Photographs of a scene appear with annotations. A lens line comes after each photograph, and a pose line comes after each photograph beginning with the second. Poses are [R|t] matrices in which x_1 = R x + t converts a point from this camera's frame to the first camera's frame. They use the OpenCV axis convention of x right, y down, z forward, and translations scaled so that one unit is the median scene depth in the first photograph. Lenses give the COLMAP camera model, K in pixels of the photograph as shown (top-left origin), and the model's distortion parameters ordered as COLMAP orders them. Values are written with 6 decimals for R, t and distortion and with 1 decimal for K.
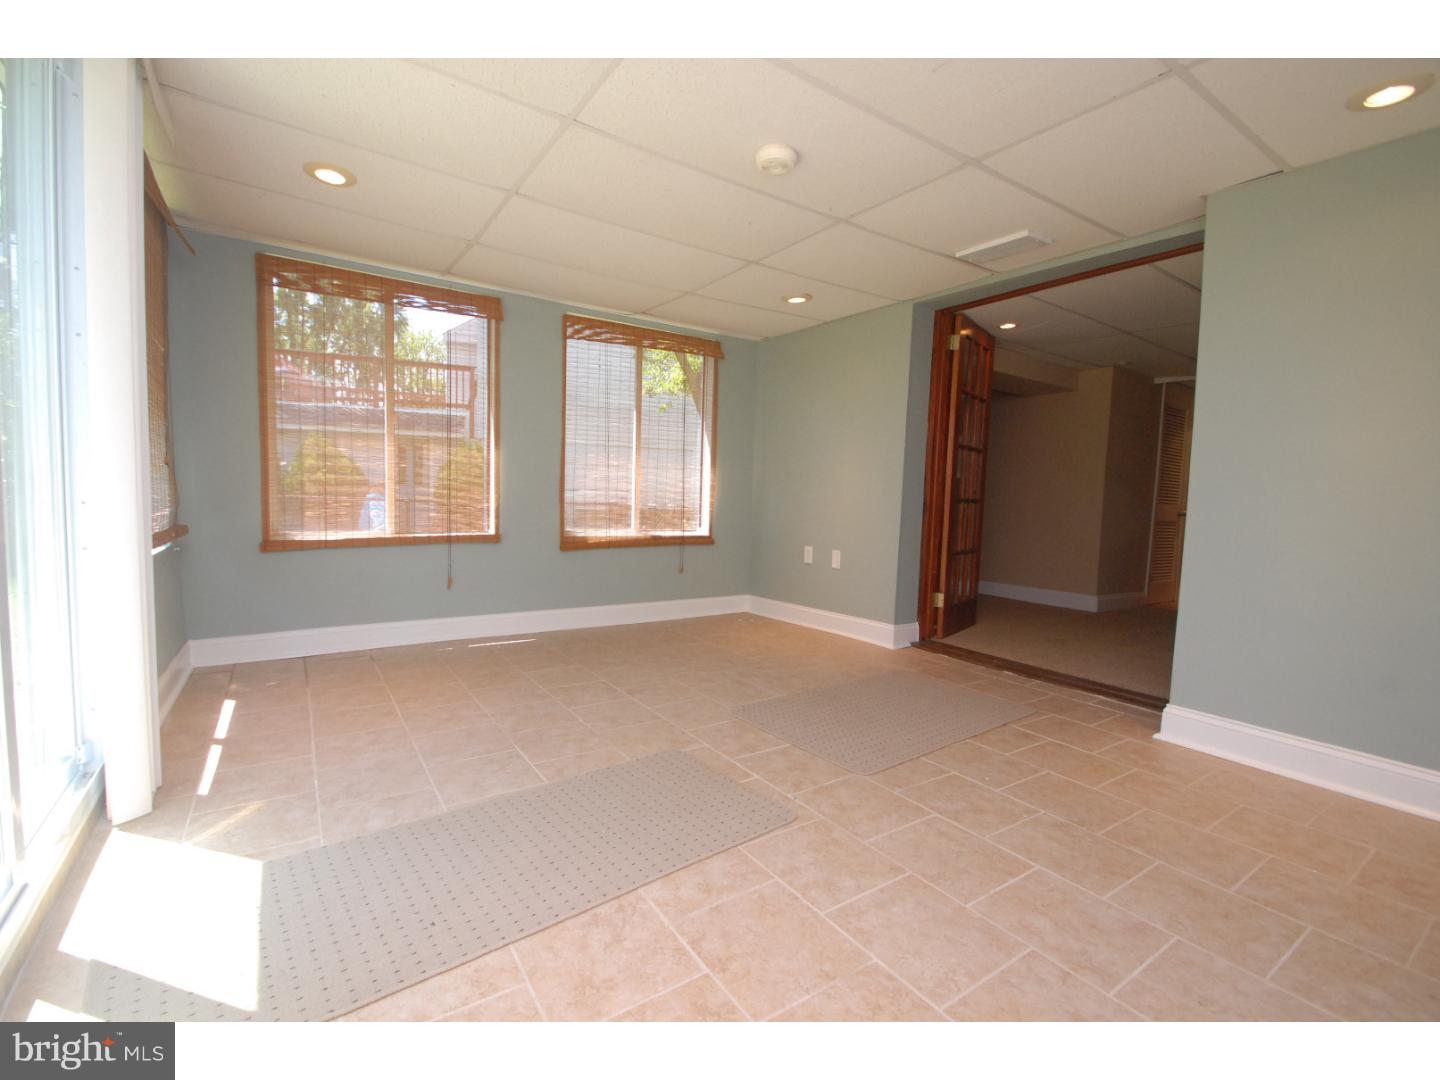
lens RADIAL K [[637.6, 0, 700.0], [0, 637.6, 541.6], [0, 0, 1]] dist [0.019286, -0.019301]
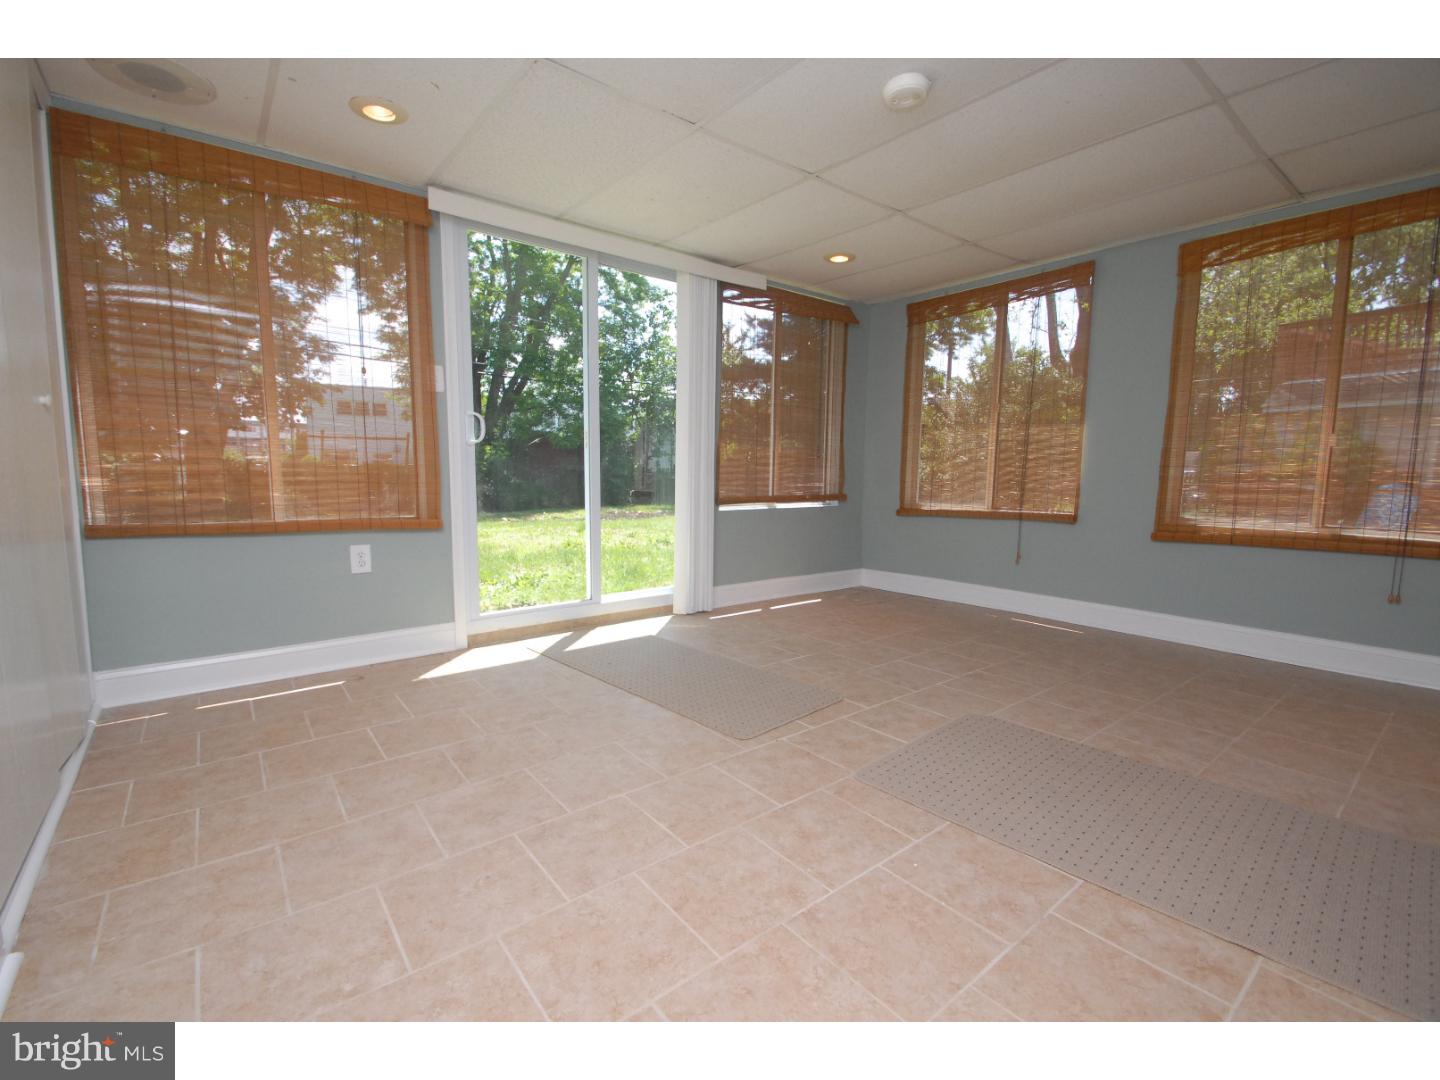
lens RADIAL K [[637.6, 0, 700.0], [0, 637.6, 541.6], [0, 0, 1]] dist [0.019286, -0.019301]
pose [[0.071955, 0.085244, -0.993758, 0.877916], [-0.077935, 0.993775, 0.079603, -0.006267], [0.994358, 0.071720, 0.078151, 0.564868]]
